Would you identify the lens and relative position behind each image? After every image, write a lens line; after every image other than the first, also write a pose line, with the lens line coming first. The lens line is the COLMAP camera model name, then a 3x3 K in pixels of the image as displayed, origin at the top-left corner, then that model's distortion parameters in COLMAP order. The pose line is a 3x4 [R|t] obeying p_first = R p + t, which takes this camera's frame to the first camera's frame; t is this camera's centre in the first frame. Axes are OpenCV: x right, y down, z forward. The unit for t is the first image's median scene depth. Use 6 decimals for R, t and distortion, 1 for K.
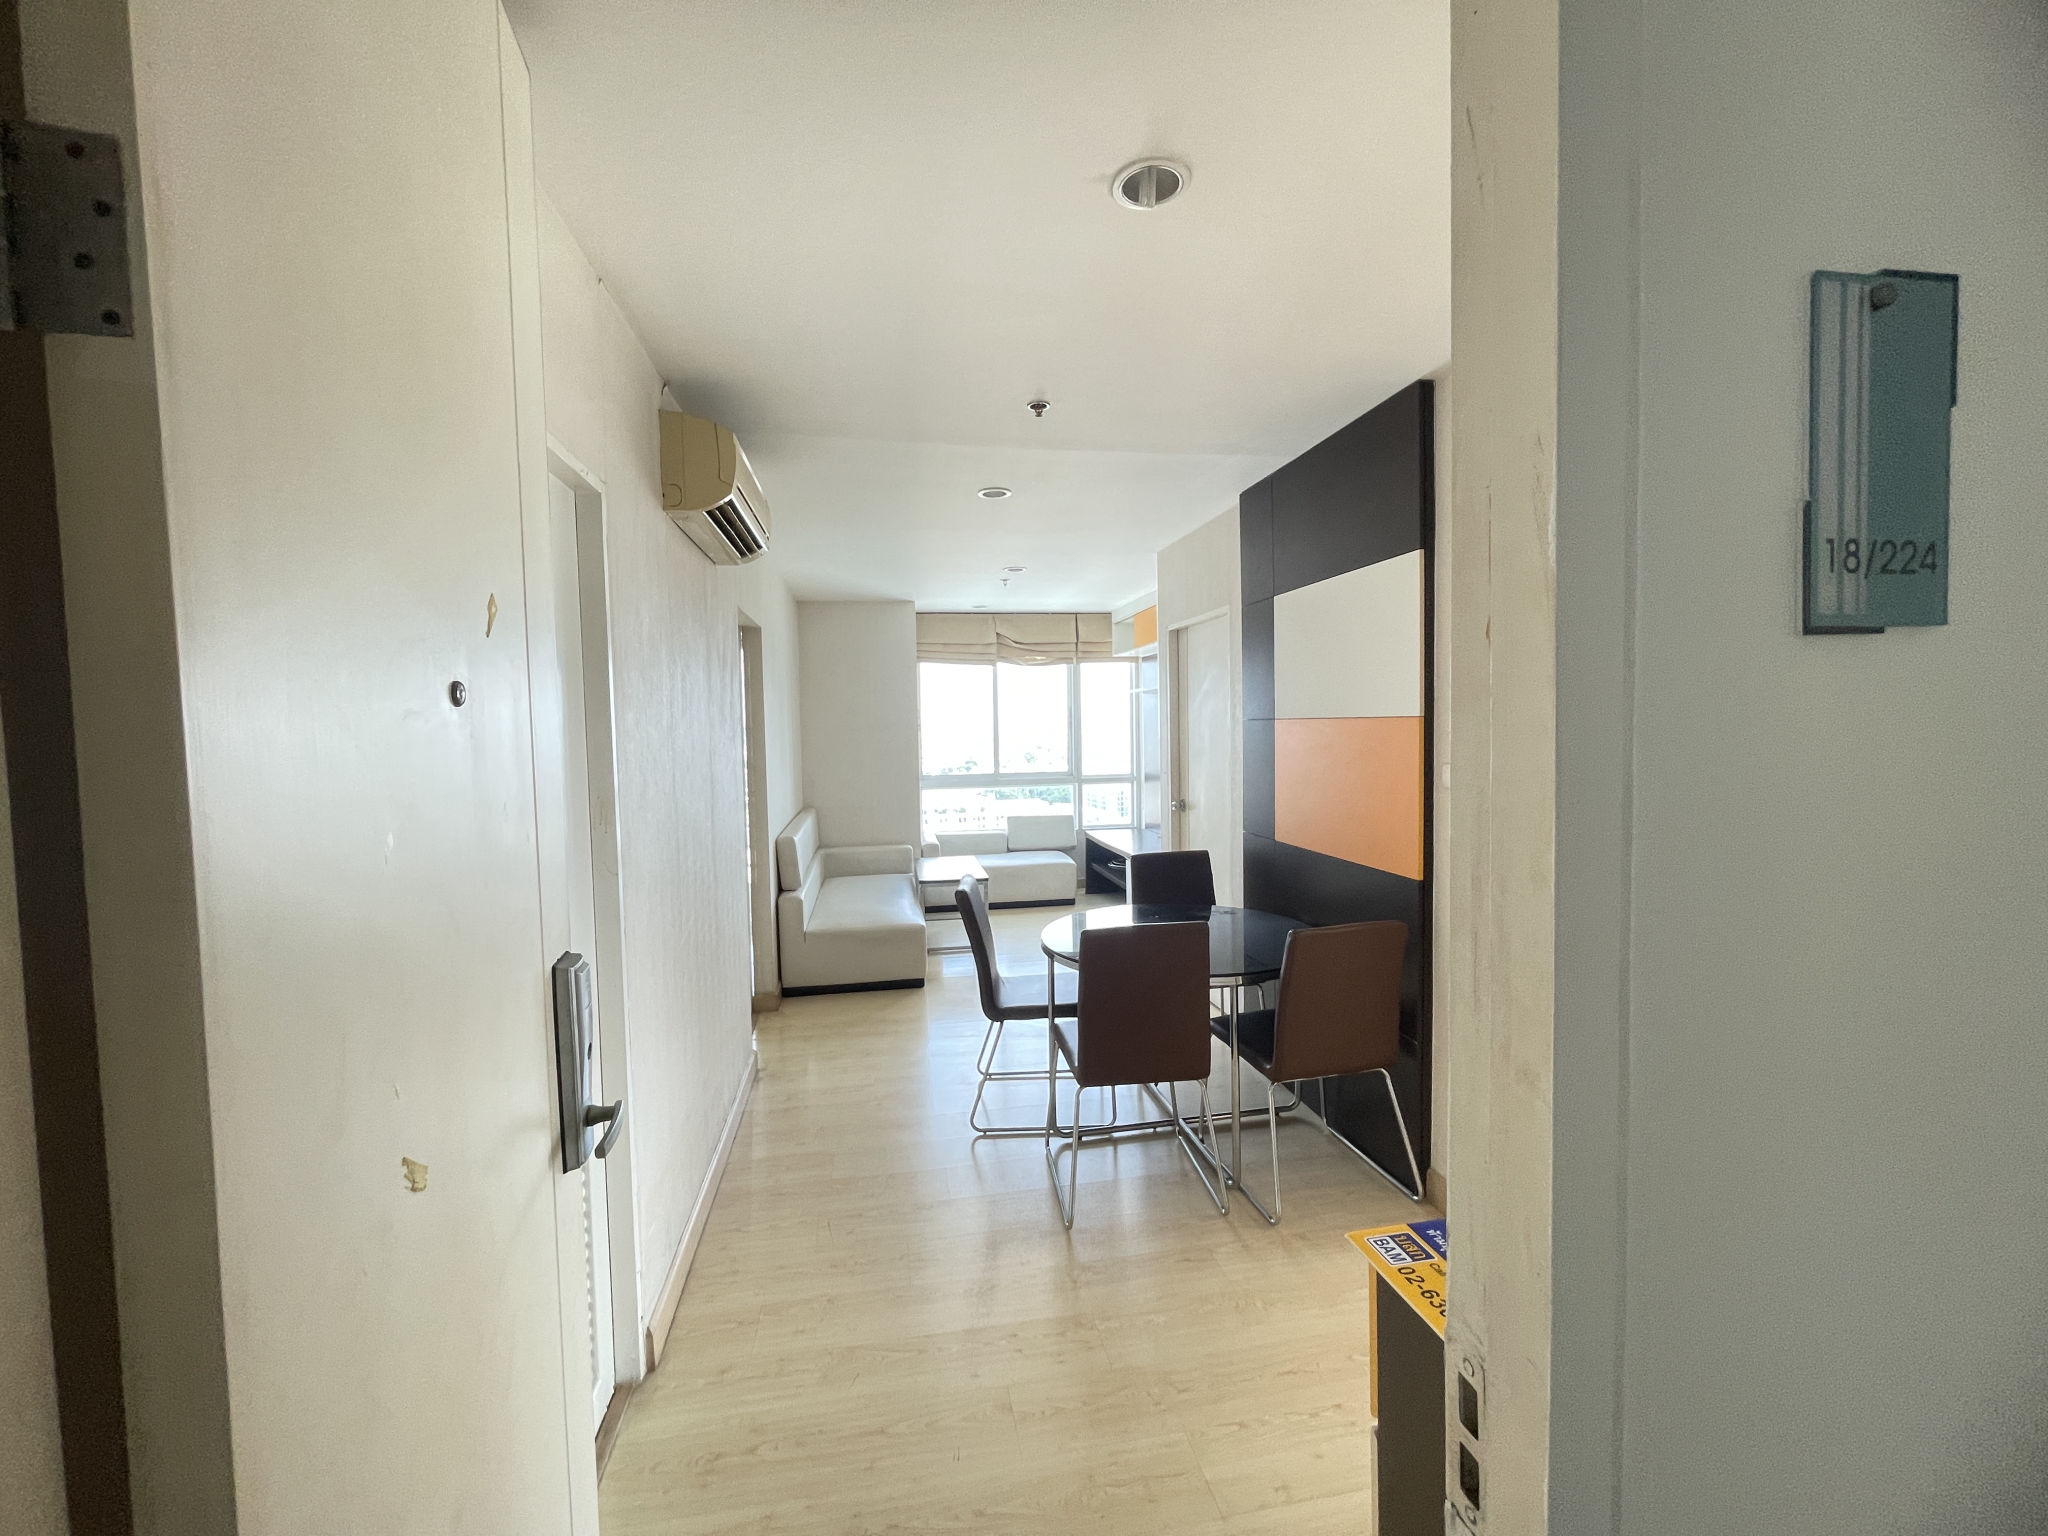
lens RADIAL K [[831.2, 0, 1024.0], [0, 831.2, 768.0], [0, 0, 1]] dist [-0.002882, -0.000001]
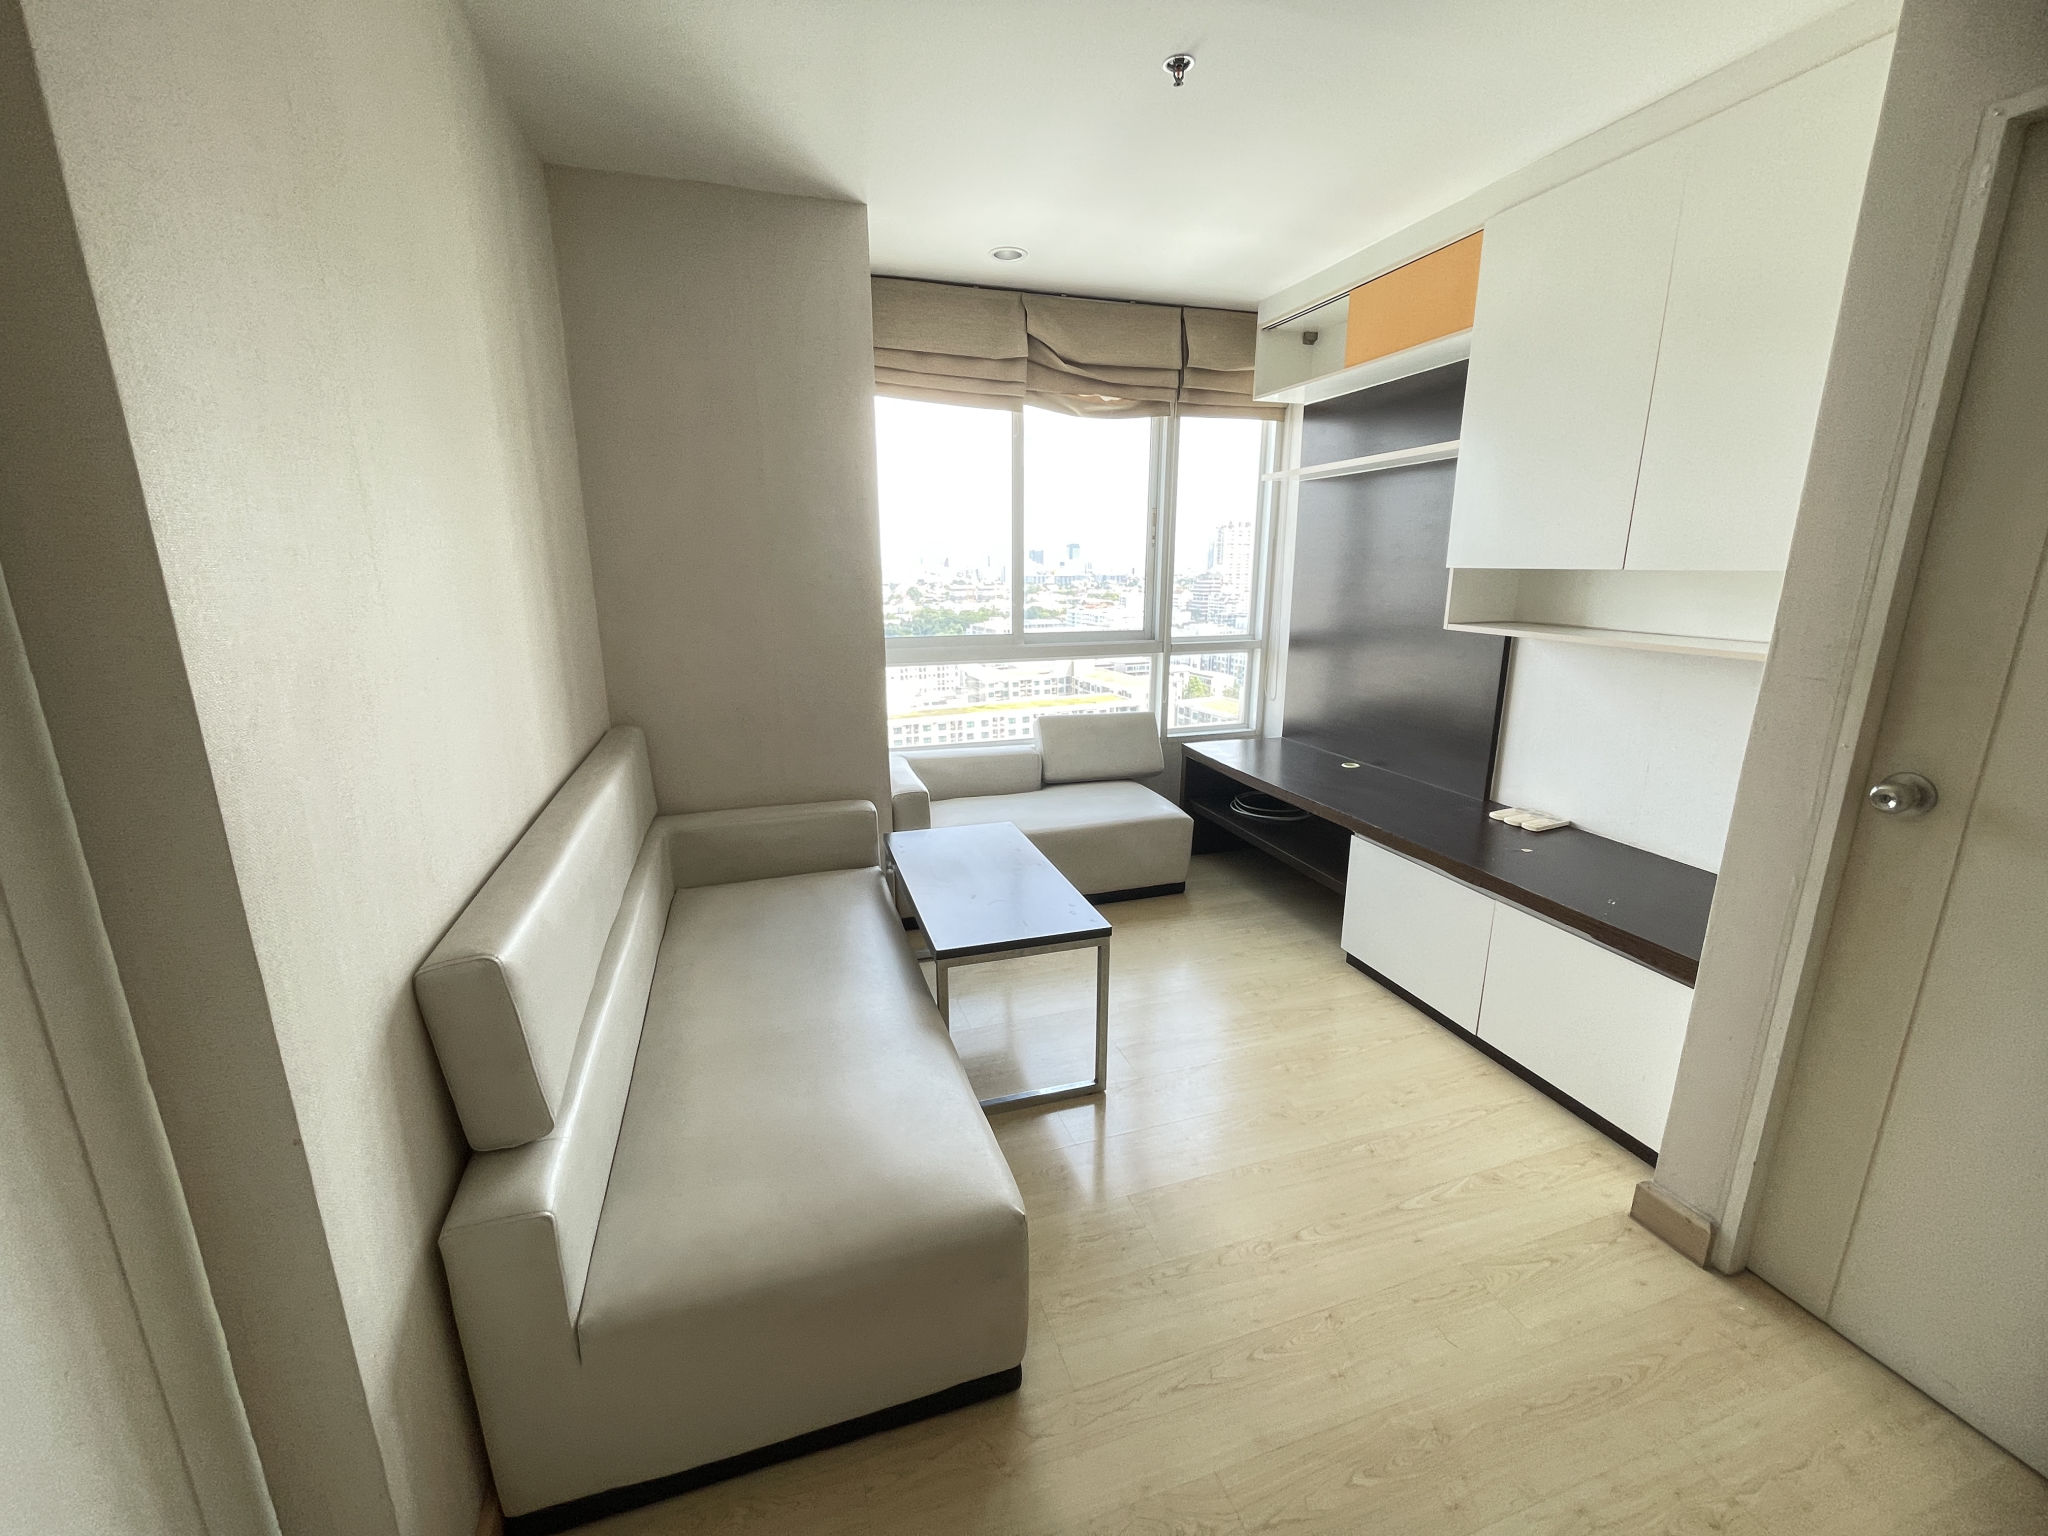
lens RADIAL K [[831.2, 0, 1024.0], [0, 831.2, 768.0], [0, 0, 1]] dist [-0.002882, -0.000001]
pose [[0.990709, -0.010225, 0.135614, -0.101022], [-0.016894, 0.980193, 0.197322, -0.013268], [-0.134946, -0.197780, 0.970913, 0.482909]]
